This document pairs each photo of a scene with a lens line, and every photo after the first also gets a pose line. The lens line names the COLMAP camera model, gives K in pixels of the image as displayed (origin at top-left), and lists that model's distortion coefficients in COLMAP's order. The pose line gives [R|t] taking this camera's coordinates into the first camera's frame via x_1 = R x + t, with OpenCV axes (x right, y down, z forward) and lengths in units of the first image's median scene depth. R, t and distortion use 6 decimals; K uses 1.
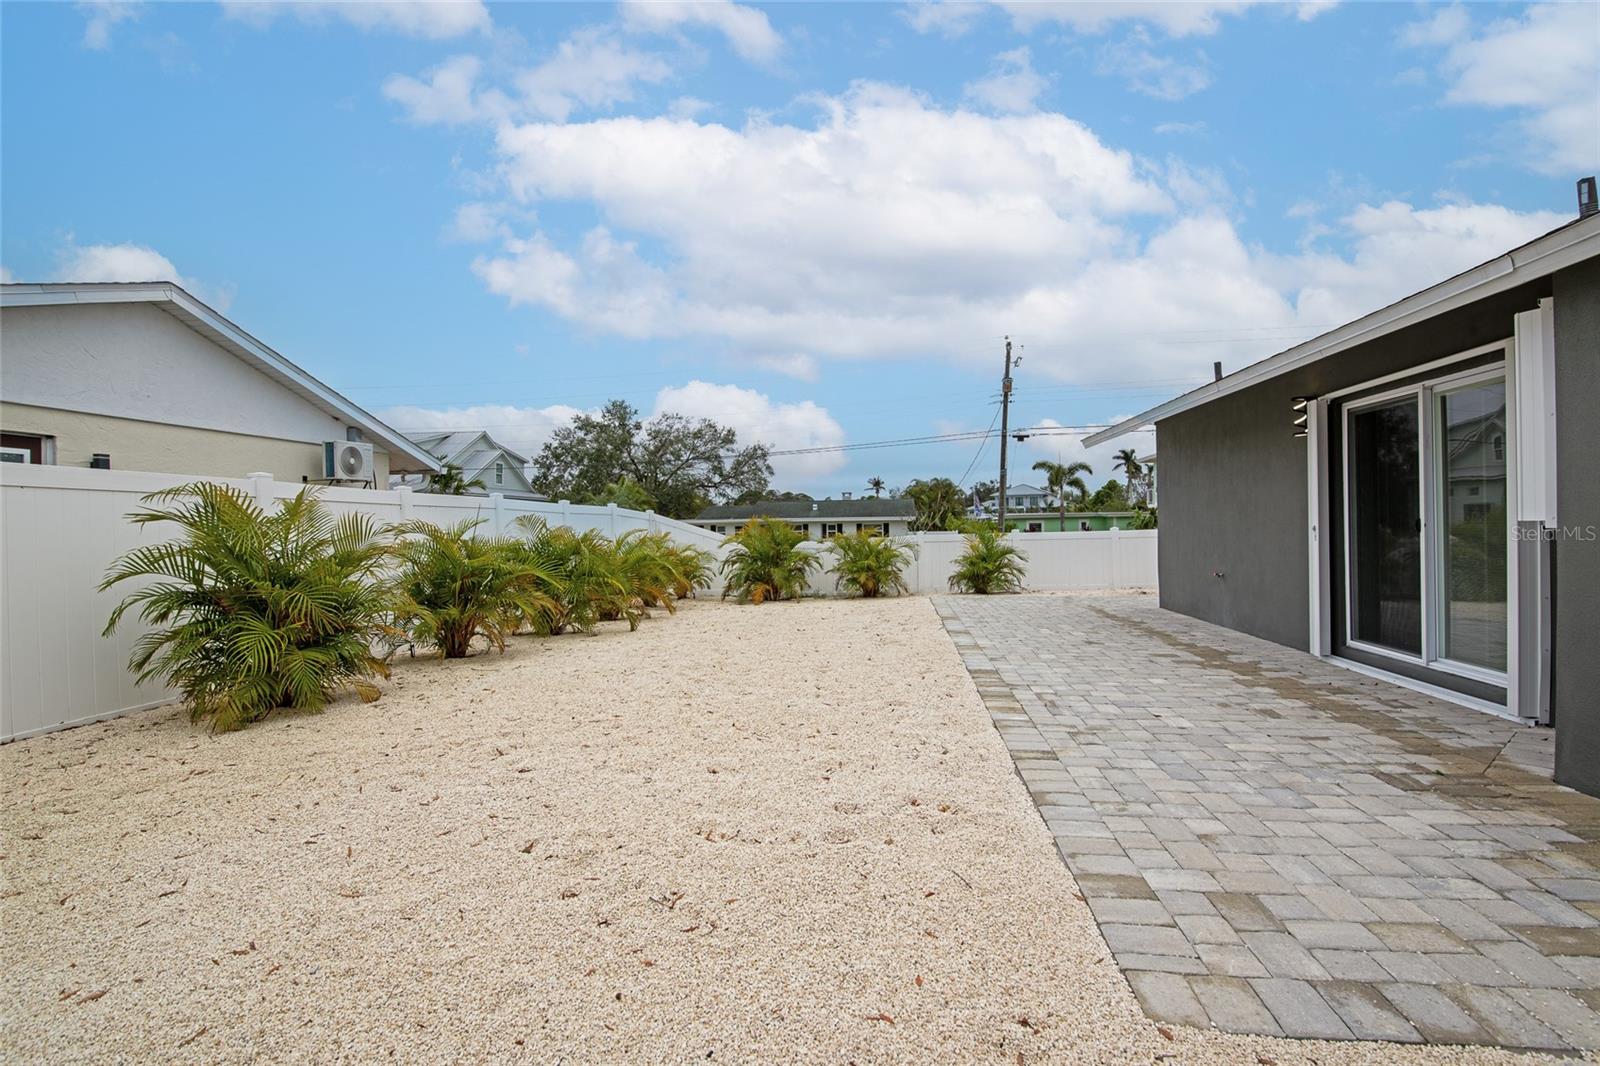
lens RADIAL K [[709.3, 0, 800.0], [0, 709.3, 533.0], [0, 0, 1]] dist [-0.000489, 0.000003]
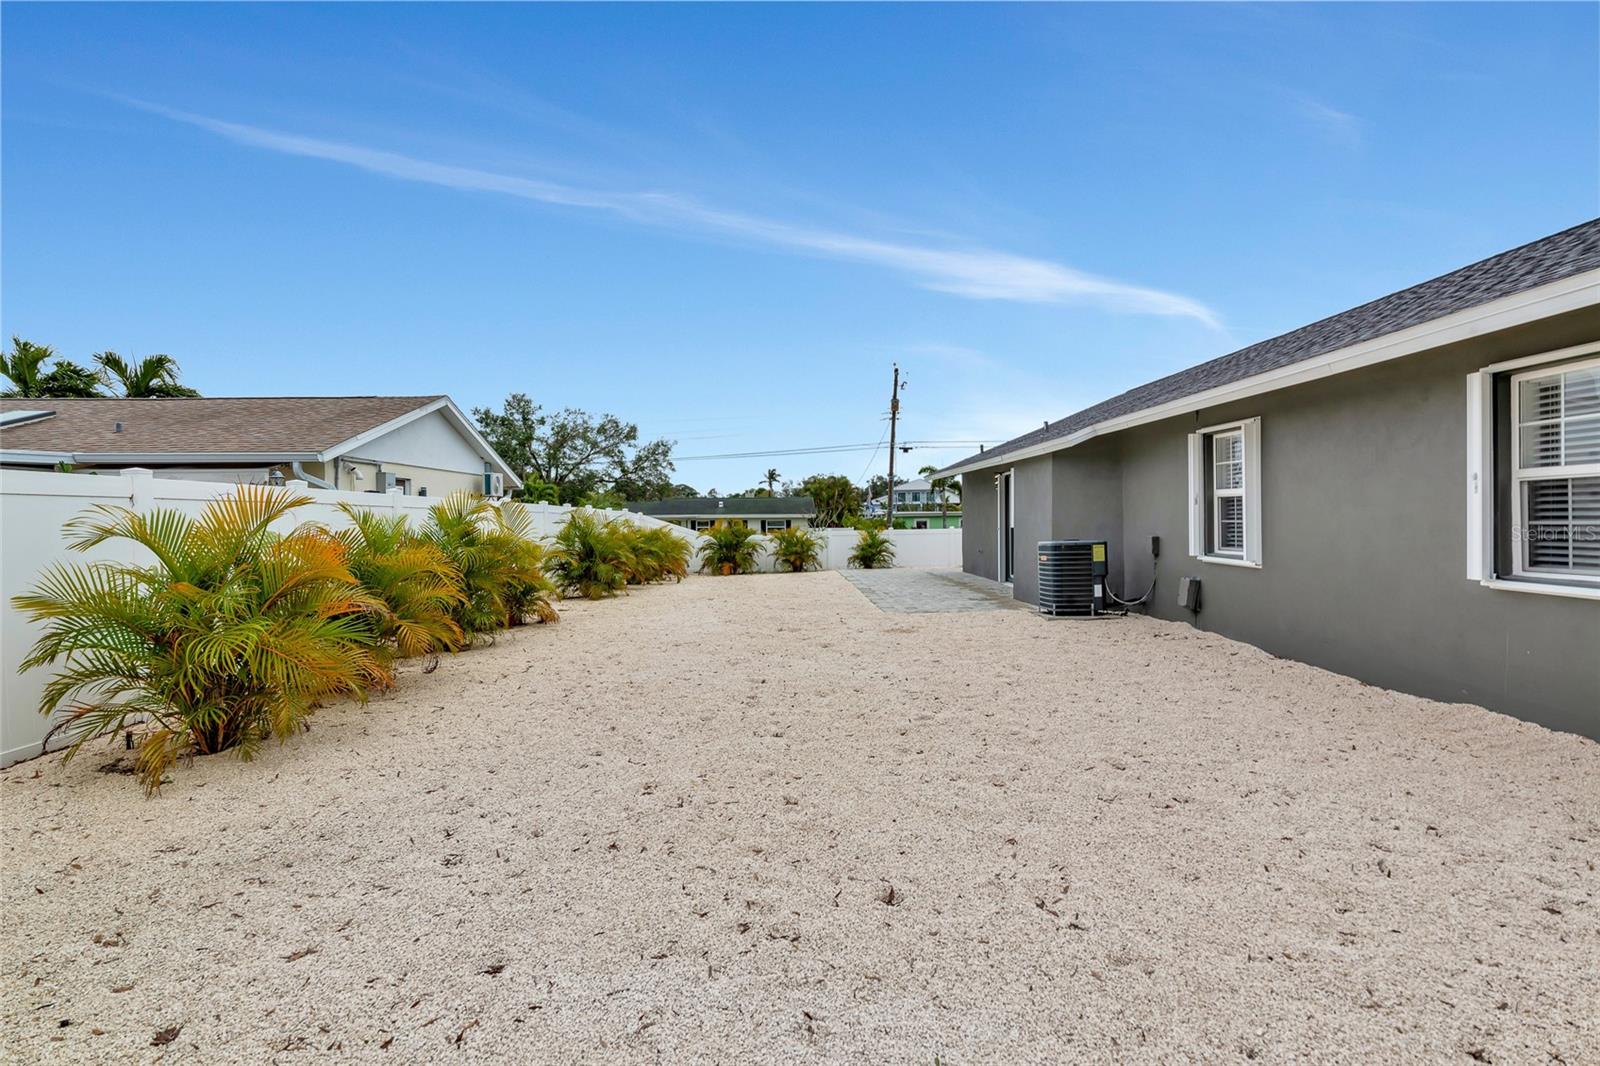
lens RADIAL K [[846.3, 0, 785.6], [0, 846.3, 530.0], [0, 0, 1]] dist [-0.004539, 0.000584]
pose [[0.990290, 0.004877, 0.138932, -0.066982], [-0.005139, 0.999986, 0.001527, -0.000461], [-0.138923, -0.002227, 0.990301, -0.298900]]
